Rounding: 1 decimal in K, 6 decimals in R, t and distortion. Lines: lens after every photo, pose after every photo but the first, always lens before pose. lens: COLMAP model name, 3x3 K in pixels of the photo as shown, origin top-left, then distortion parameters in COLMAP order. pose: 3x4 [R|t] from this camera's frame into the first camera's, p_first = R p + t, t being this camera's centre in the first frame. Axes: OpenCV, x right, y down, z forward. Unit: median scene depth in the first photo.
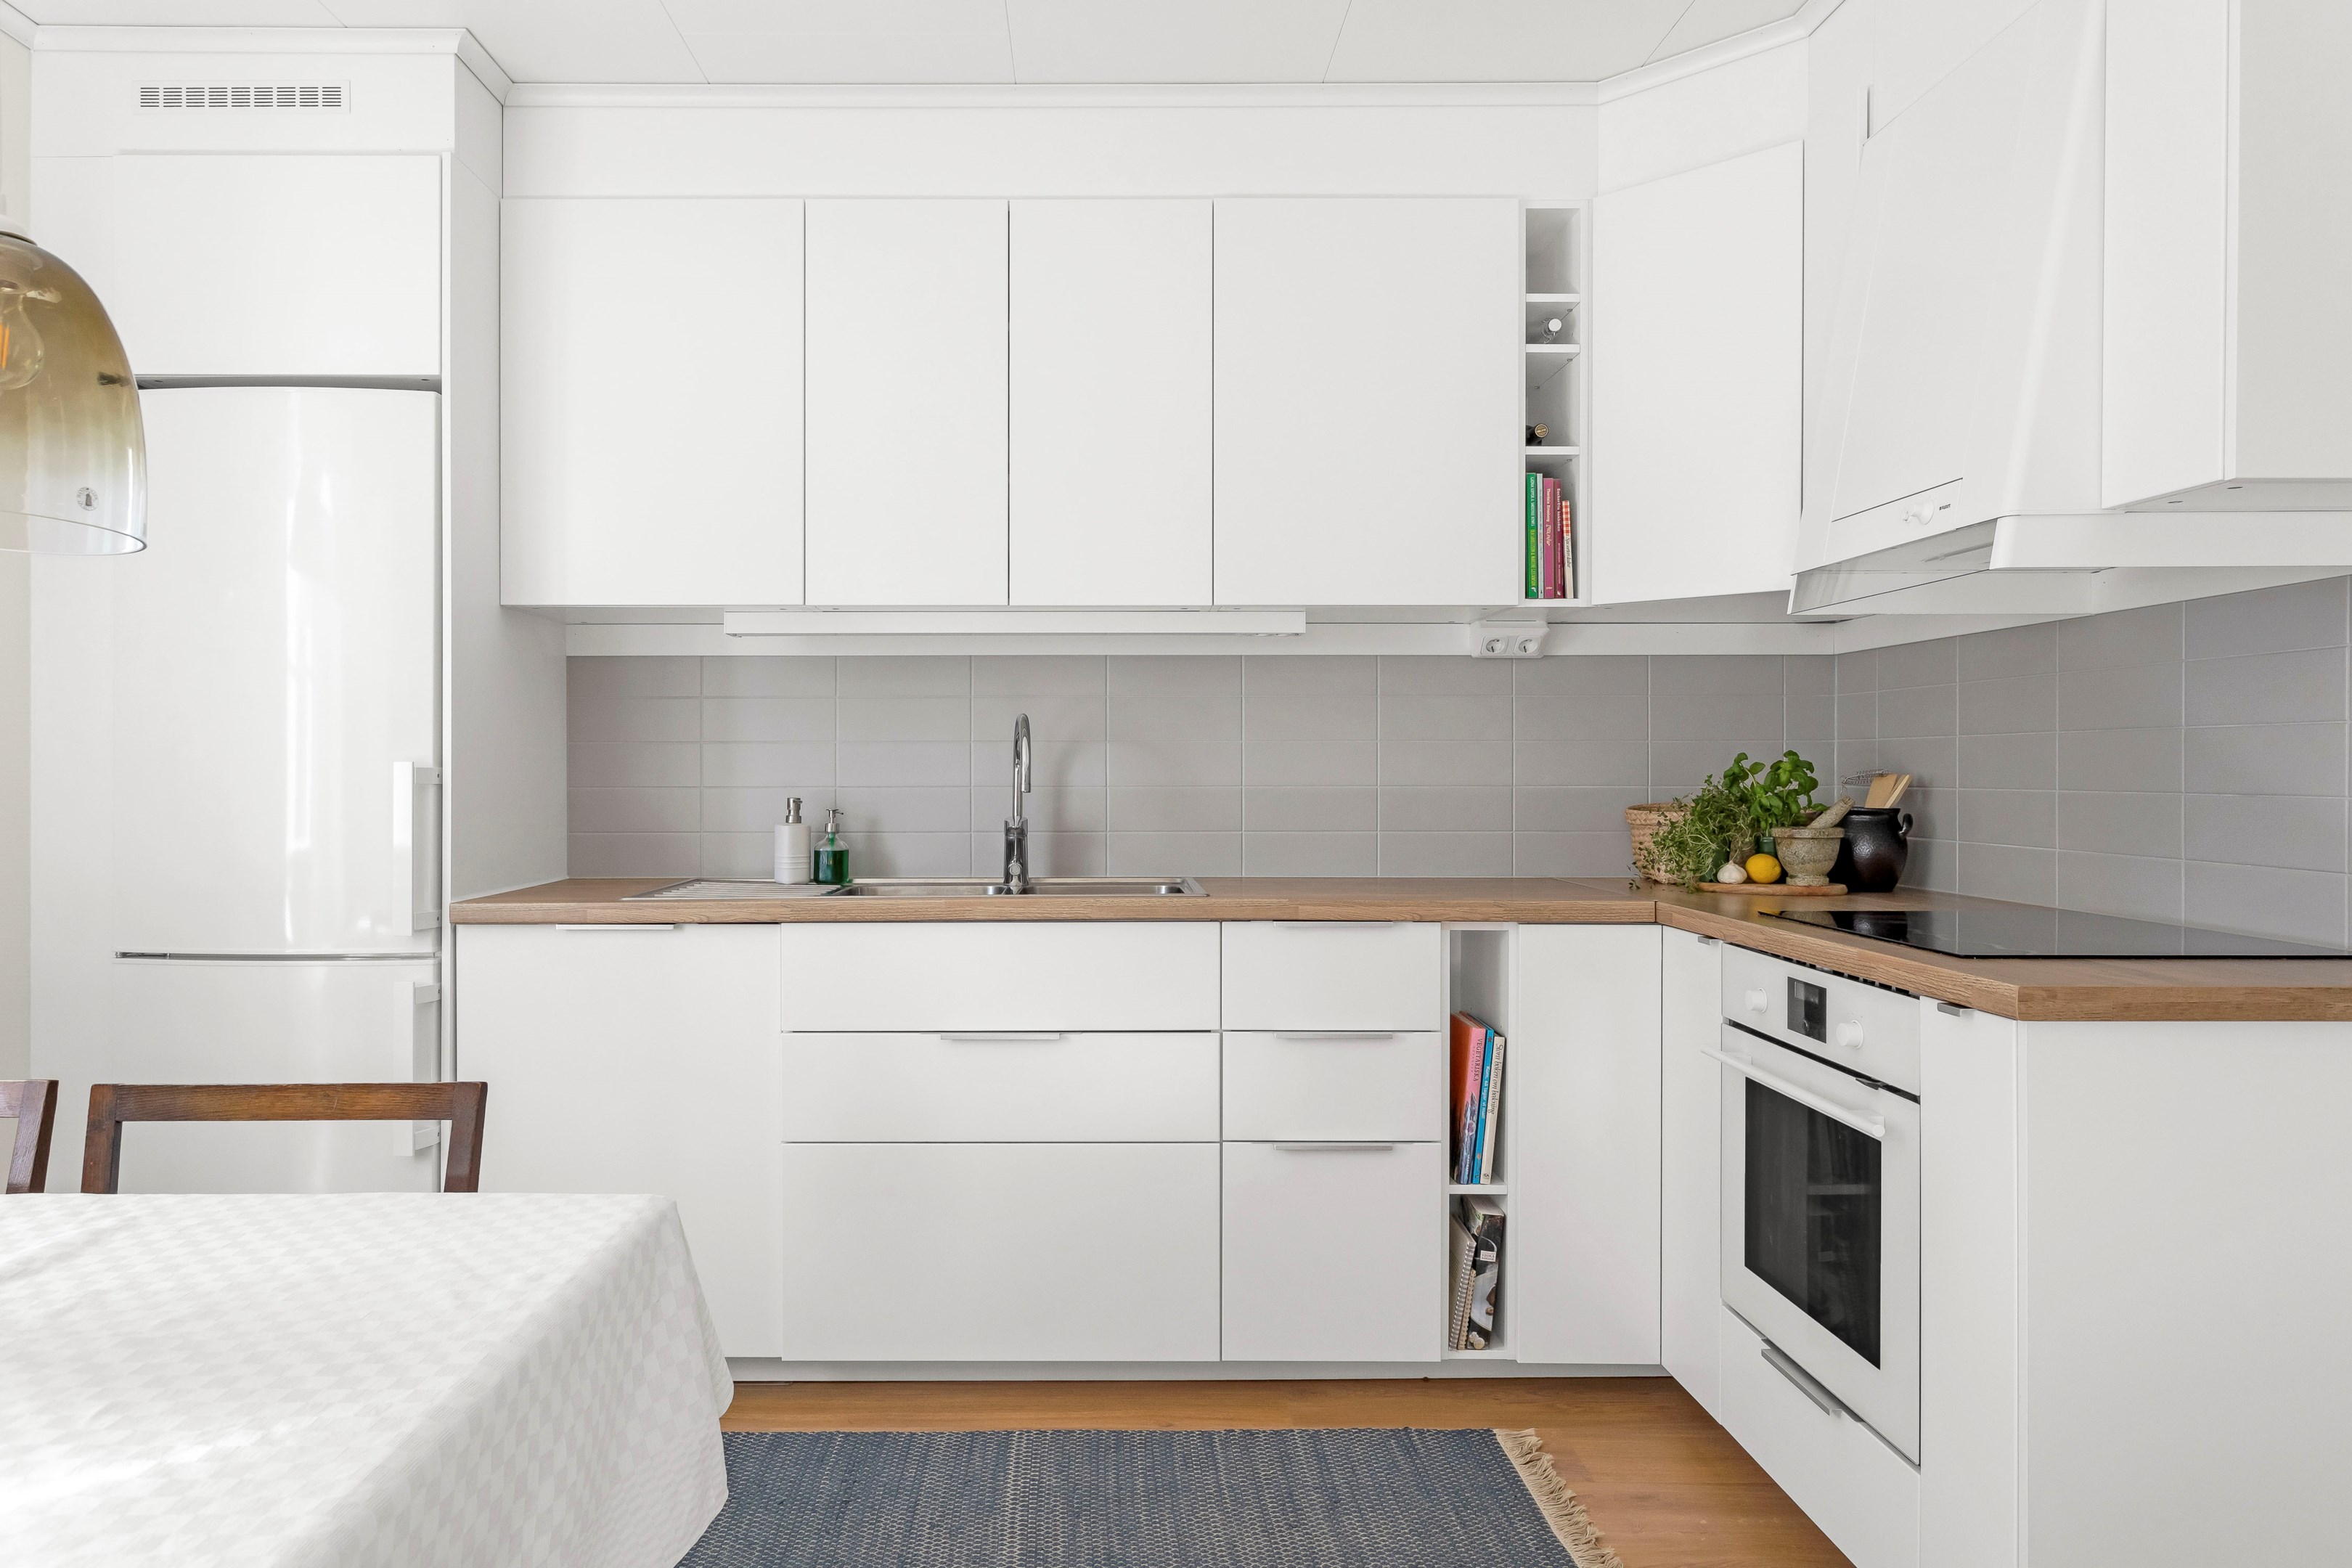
lens RADIAL K [[1537.9, 0, 1076.9], [0, 1537.9, 779.4], [0, 0, 1]] dist [-0.002751, 0.003543]
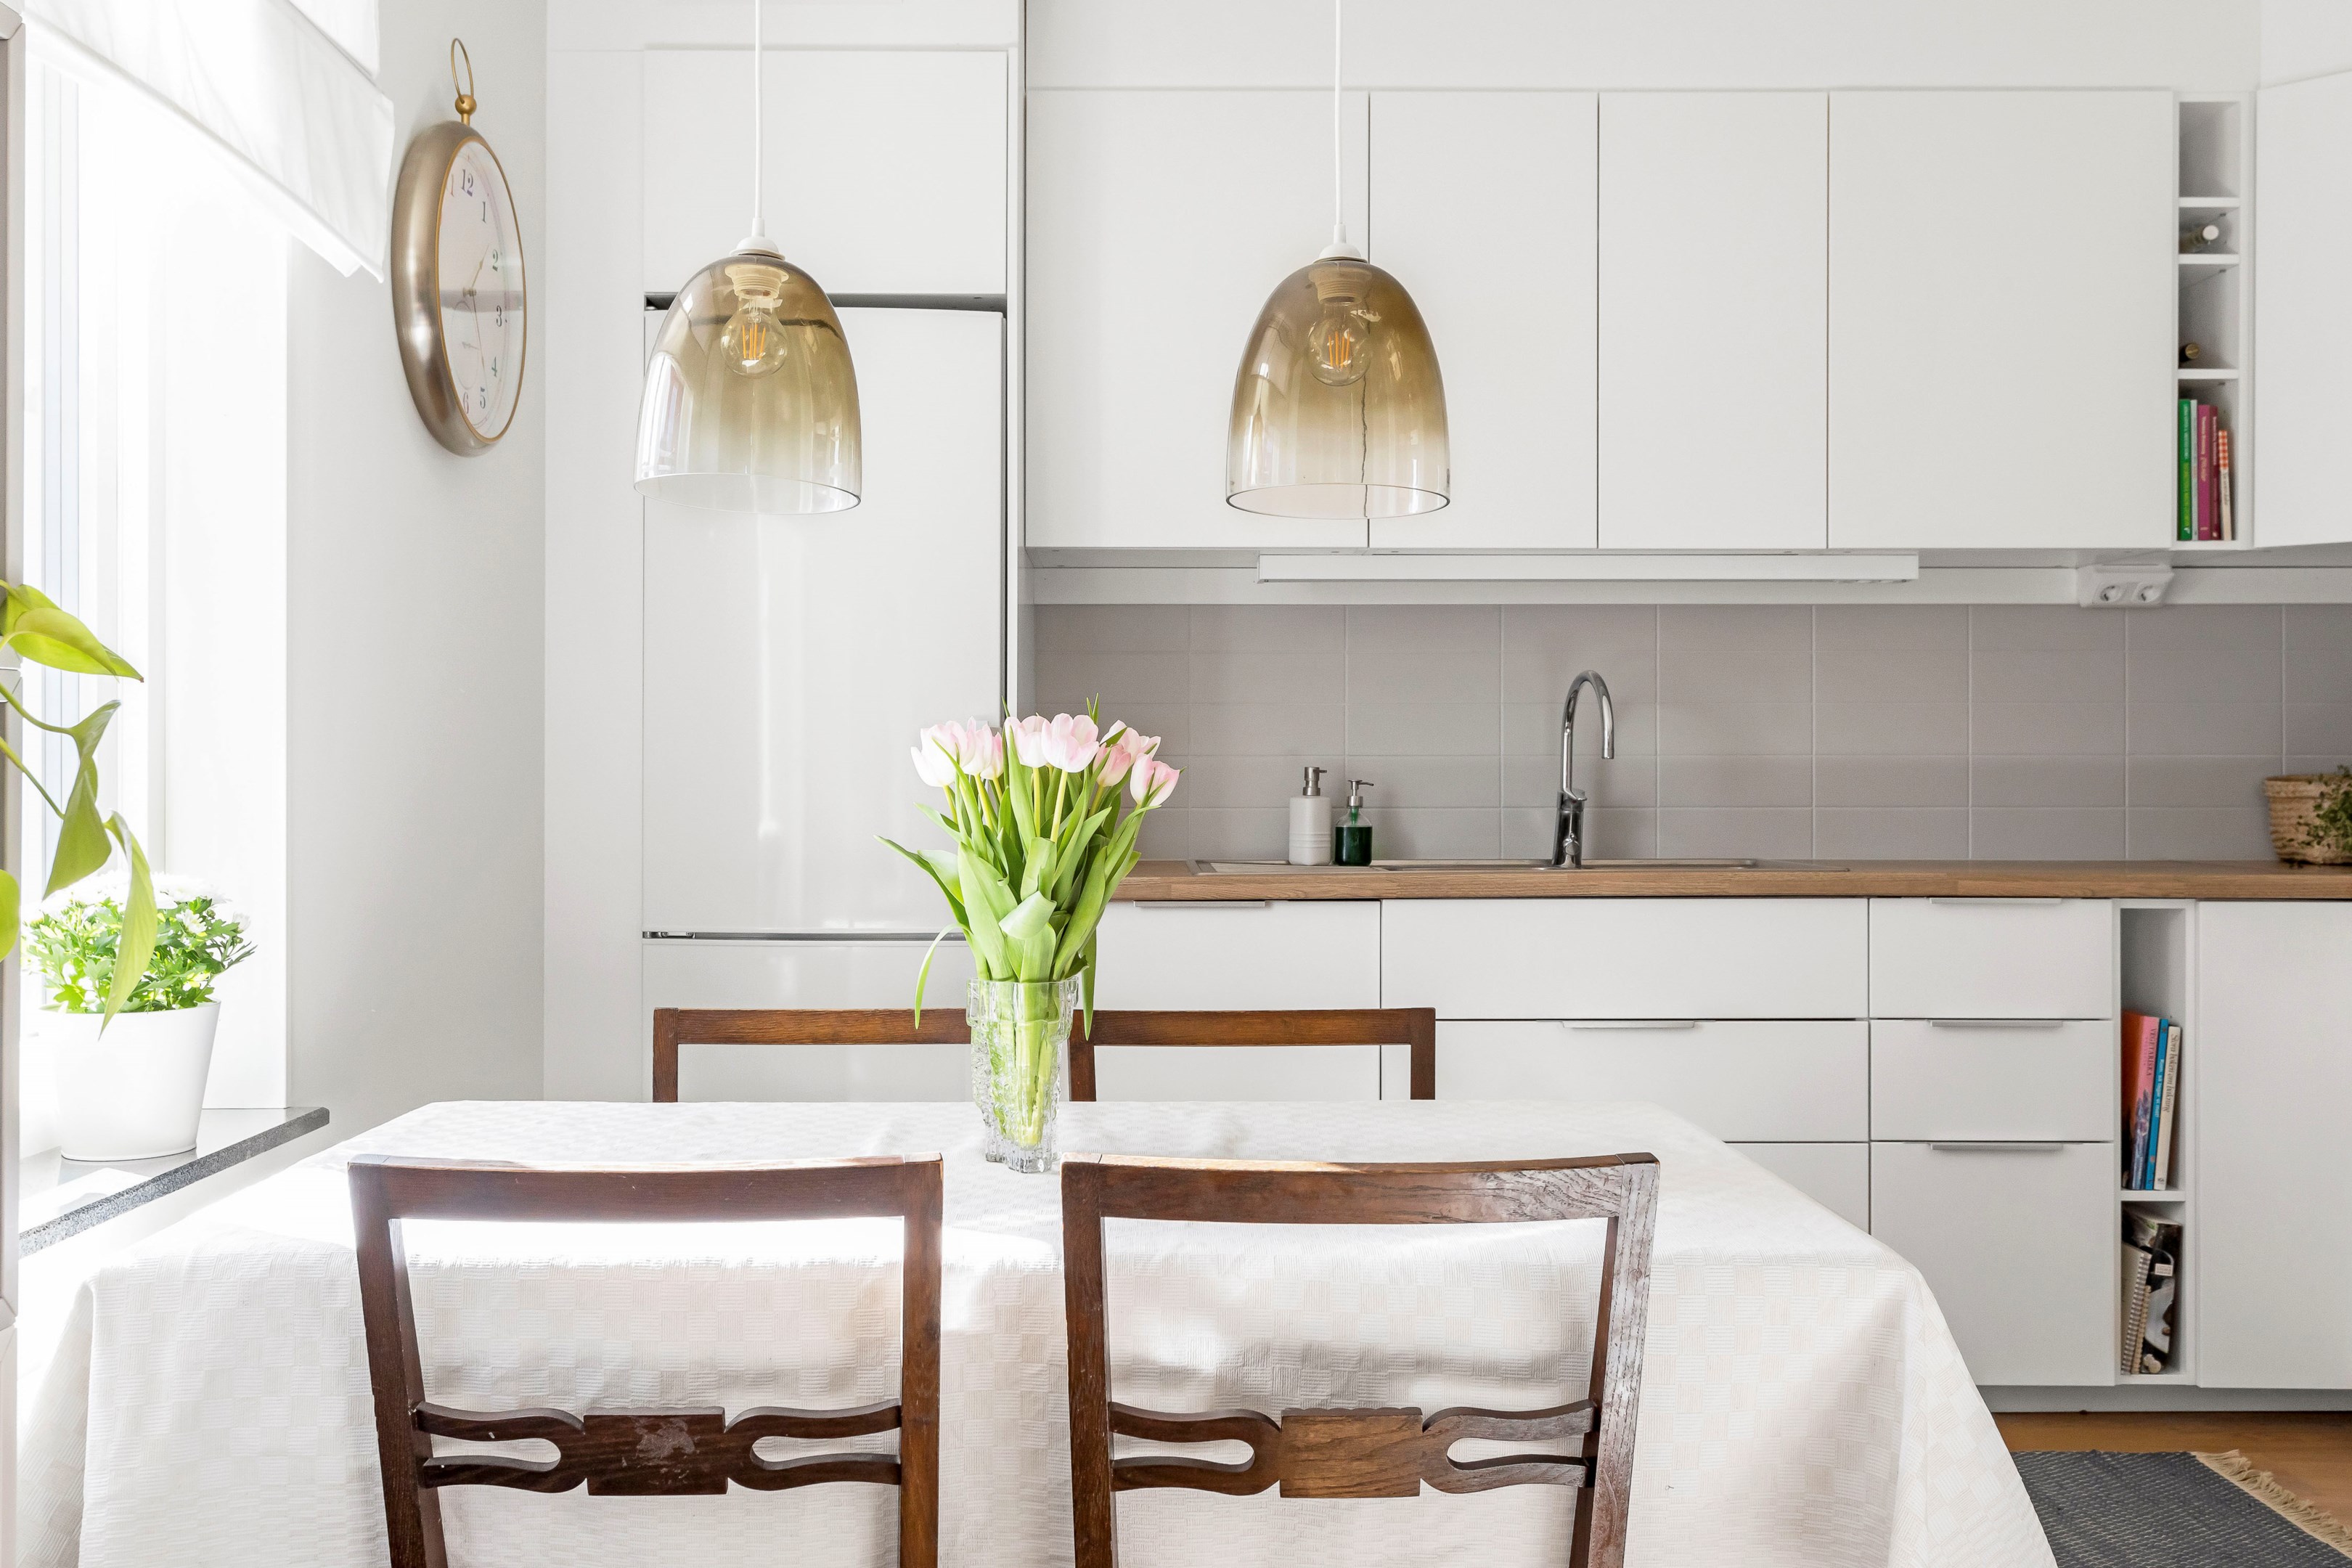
lens RADIAL K [[2204.0, 0, 1109.8], [0, 2204.0, 769.7], [0, 0, 1]] dist [0.002133, 0.012196]
pose [[0.999998, 0.000406, 0.001958, -0.339488], [-0.000395, 0.999984, -0.005699, 0.023300], [-0.001960, 0.005698, 0.999982, -0.283529]]
